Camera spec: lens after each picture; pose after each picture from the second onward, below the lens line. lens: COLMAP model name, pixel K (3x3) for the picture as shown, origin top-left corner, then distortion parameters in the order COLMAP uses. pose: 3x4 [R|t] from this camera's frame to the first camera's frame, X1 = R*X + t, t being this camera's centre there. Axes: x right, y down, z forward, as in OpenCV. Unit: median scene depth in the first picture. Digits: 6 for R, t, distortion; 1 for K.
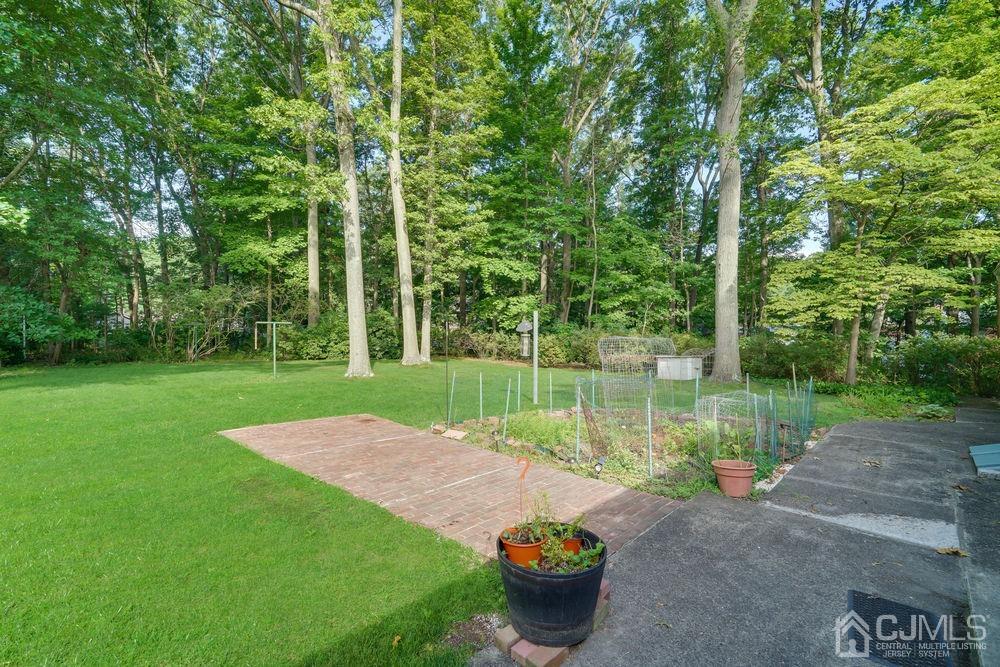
lens RADIAL K [[448.7, 0, 498.8], [0, 448.7, 333.8], [0, 0, 1]] dist [0.002433, 0.000234]
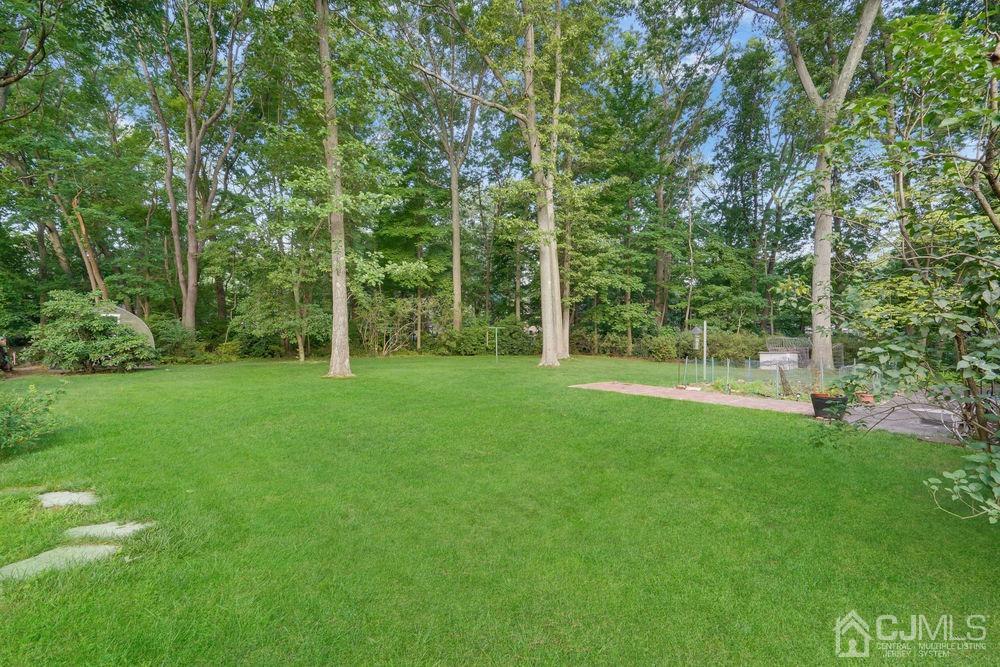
lens RADIAL K [[448.7, 0, 501.2], [0, 448.7, 333.8], [0, 0, 1]] dist [0.002433, 0.000234]
pose [[0.996355, -0.001060, -0.085298, -0.199724], [0.000767, 0.999994, -0.003475, 0.000555], [0.085301, 0.003397, 0.996349, -0.254273]]
